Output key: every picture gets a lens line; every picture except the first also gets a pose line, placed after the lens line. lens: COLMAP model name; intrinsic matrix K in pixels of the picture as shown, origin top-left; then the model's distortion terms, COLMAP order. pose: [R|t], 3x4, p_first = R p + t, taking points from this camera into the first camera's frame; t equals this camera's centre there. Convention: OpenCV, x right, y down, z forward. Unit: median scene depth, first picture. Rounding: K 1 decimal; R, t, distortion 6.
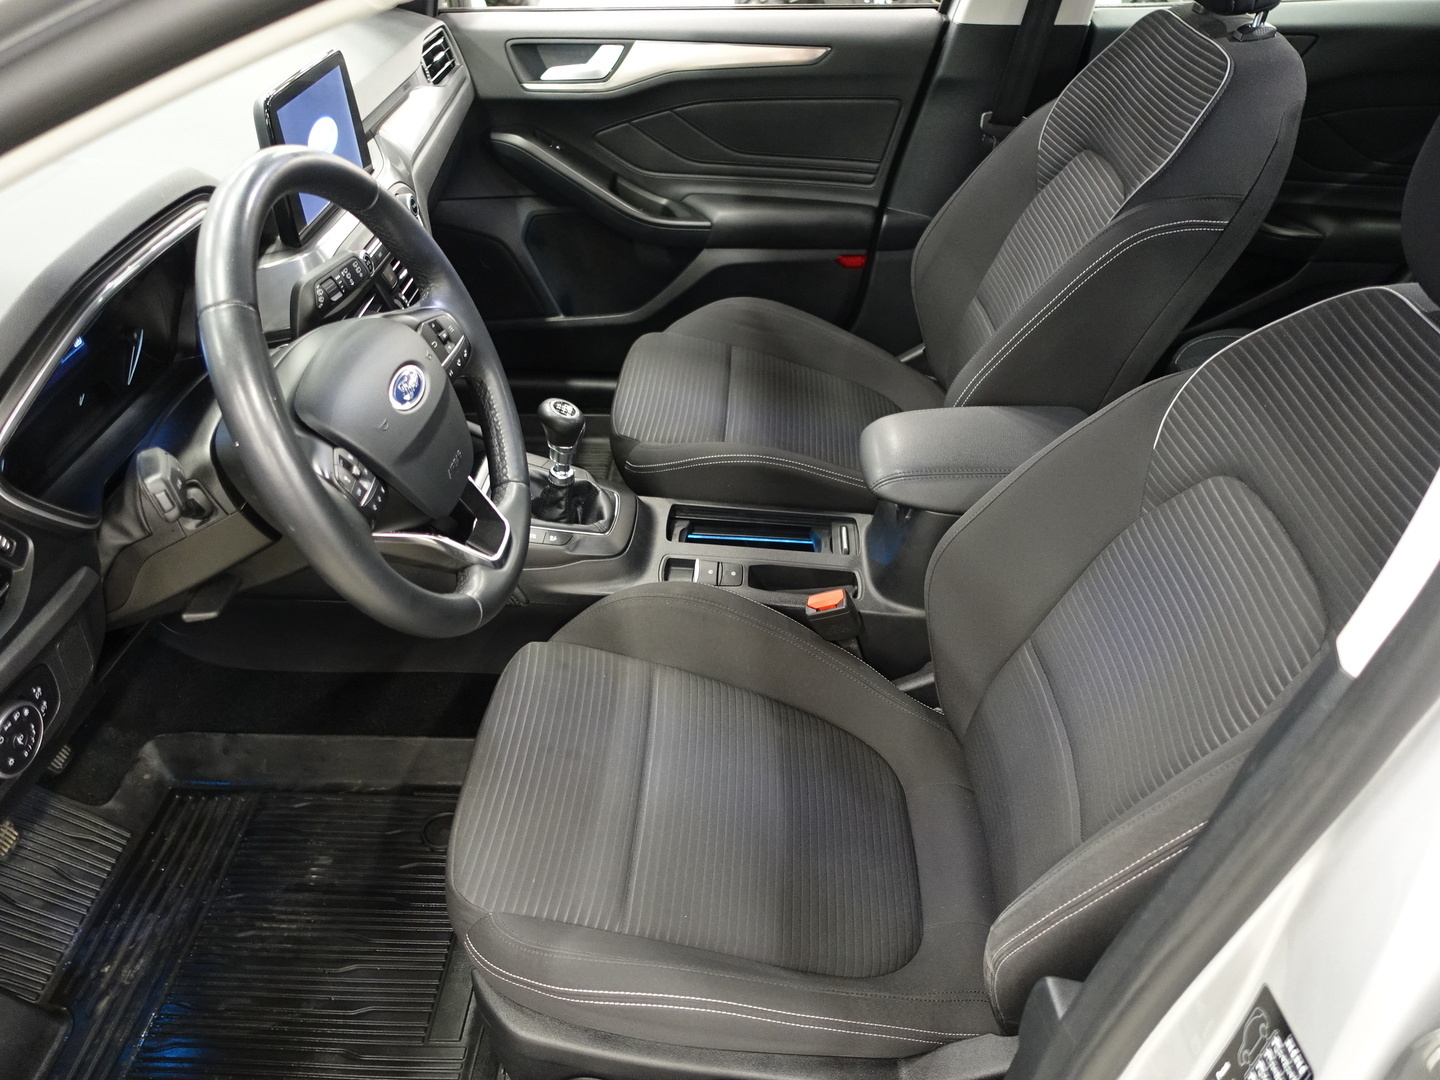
lens RADIAL K [[1103.8, 0, 720.0], [0, 1103.8, 540.0], [0, 0, 1]] dist [-0.010332, 0.012750]
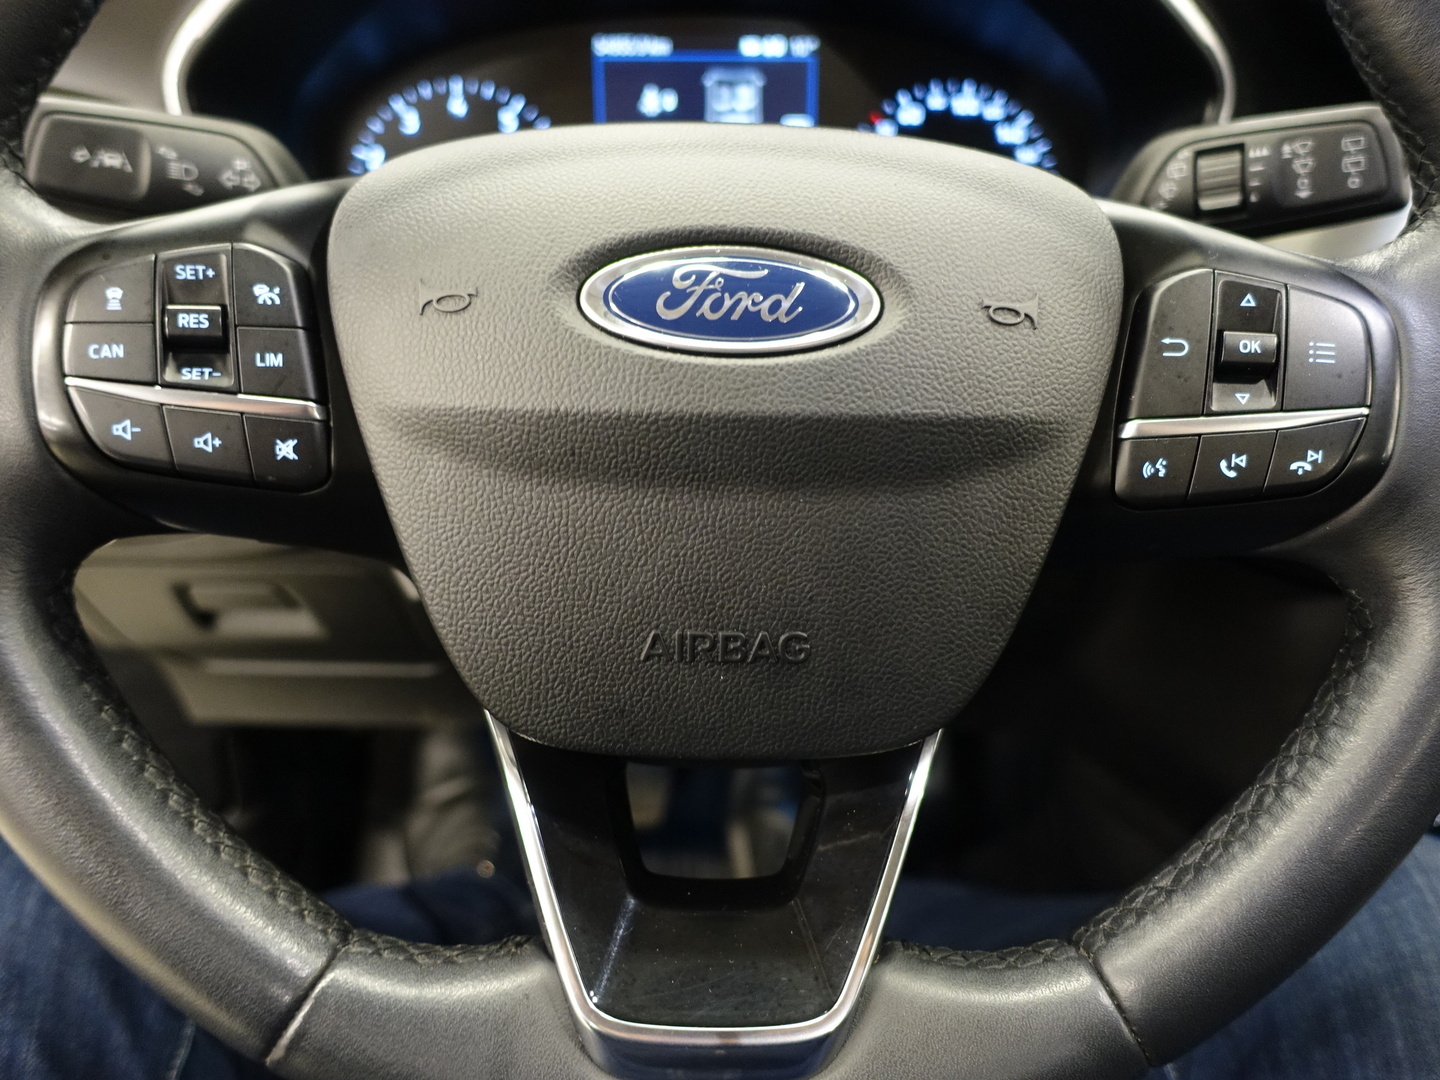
lens RADIAL K [[1103.8, 0, 720.0], [0, 1103.8, 540.0], [0, 0, 1]] dist [-0.010332, 0.012750]
pose [[0.080583, 0.410346, -0.908363, -0.007055], [-0.595166, 0.750839, 0.286388, -0.107207], [0.799552, 0.517549, 0.304729, 0.596083]]
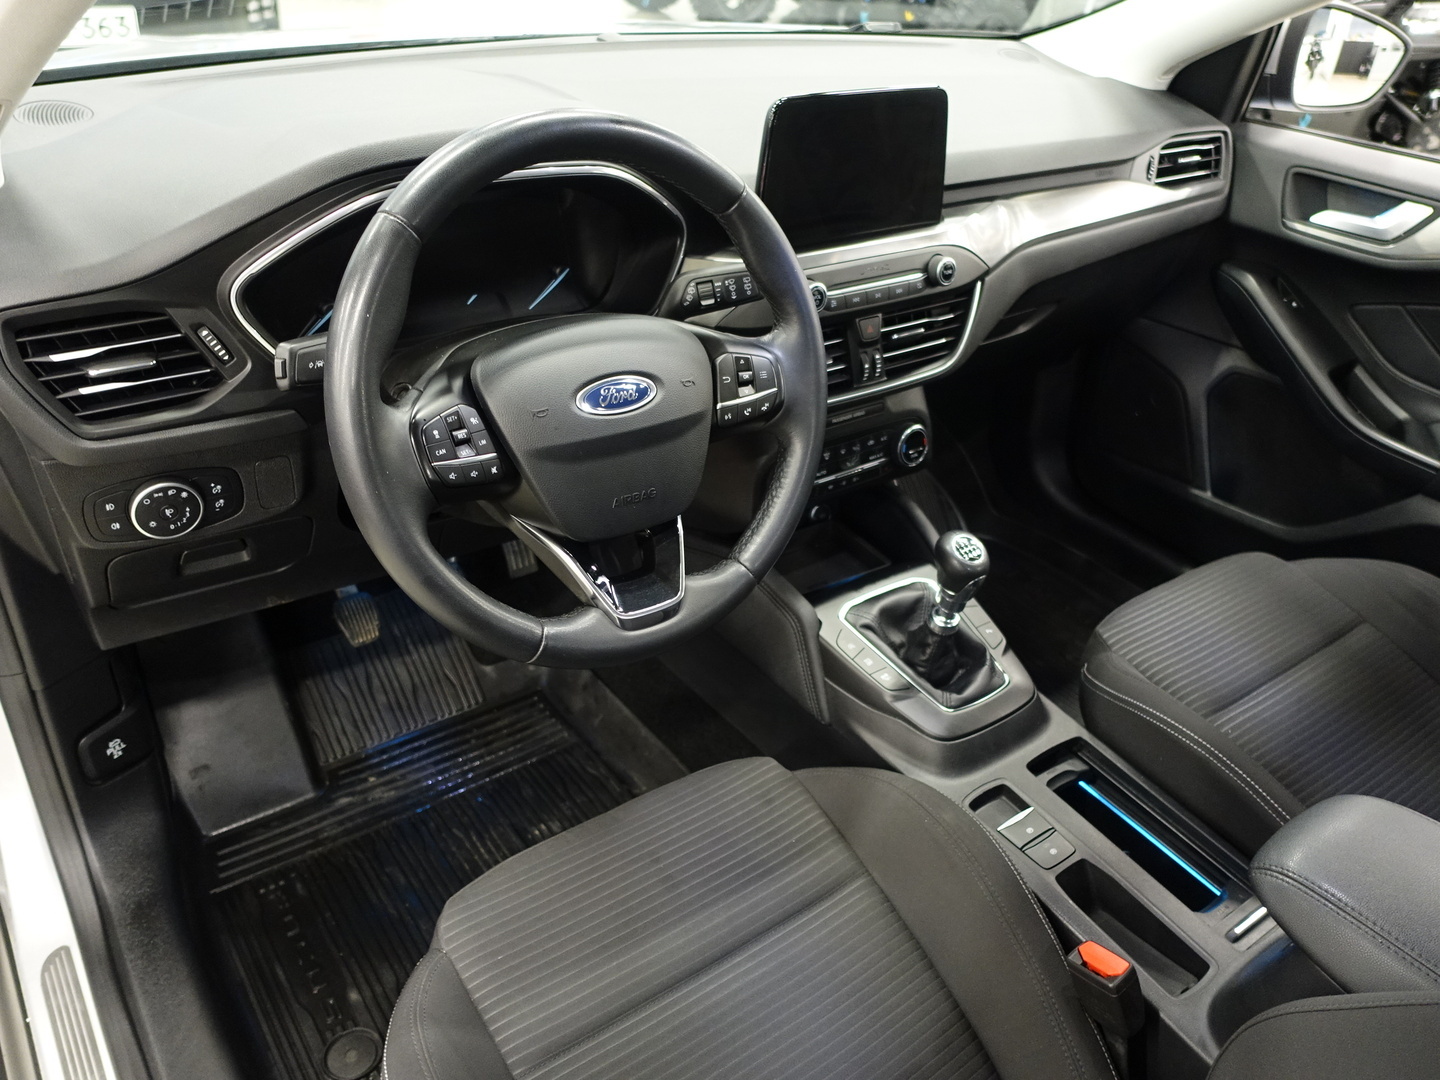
lens RADIAL K [[1103.8, 0, 720.0], [0, 1103.8, 540.0], [0, 0, 1]] dist [-0.010332, 0.012750]
pose [[0.622634, 0.453955, -0.637379, 0.247070], [-0.511561, 0.852503, 0.107443, -0.111742], [0.592142, 0.259160, 0.763023, 0.251117]]
